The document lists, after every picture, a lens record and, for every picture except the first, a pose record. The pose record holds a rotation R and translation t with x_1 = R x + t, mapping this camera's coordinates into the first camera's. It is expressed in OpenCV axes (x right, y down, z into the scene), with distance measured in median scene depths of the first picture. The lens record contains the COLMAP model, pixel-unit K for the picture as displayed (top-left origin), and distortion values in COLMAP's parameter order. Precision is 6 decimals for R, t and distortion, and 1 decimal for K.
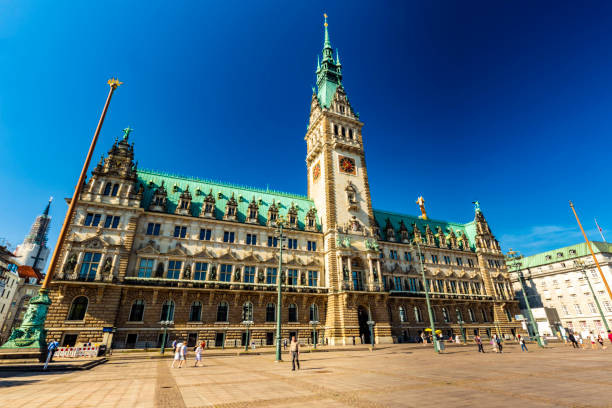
lens RADIAL K [[300.4, 0, 306.4], [0, 300.4, 189.2], [0, 0, 1]] dist [0.001782, 0.000164]
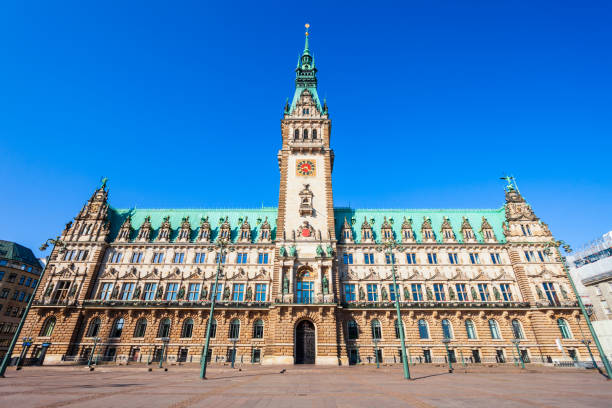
lens RADIAL K [[285.9, 0, 305.9], [0, 285.9, 200.1], [0, 0, 1]] dist [-0.008622, 0.000172]
pose [[0.909900, -0.180985, -0.373264, 0.502106], [0.166537, 0.983483, -0.070896, 0.091806], [0.379930, 0.002346, 0.925012, 0.204271]]
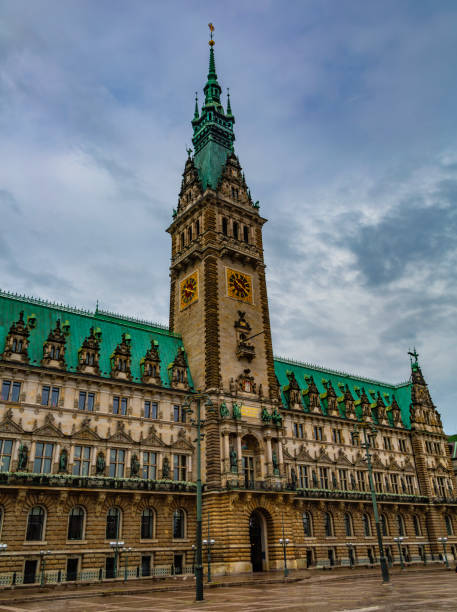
lens RADIAL K [[519.1, 0, 228.5], [0, 519.1, 306.0], [0, 0, 1]] dist [0.012684, 0.002346]
pose [[0.974184, 0.078723, 0.211587, -0.121908], [-0.077676, 0.996890, -0.013268, -0.023405], [-0.211974, -0.003509, 0.977269, -0.052222]]
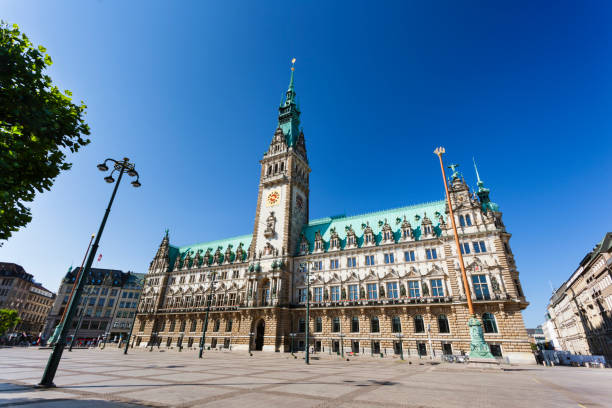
lens RADIAL K [[284.0, 0, 307.6], [0, 284.0, 203.0], [0, 0, 1]] dist [0.003588, 0.000339]
pose [[0.618013, -0.325163, -0.715771, 1.122669], [0.315390, 0.936525, -0.153133, 0.168853], [0.720131, -0.131109, 0.681338, 0.380945]]
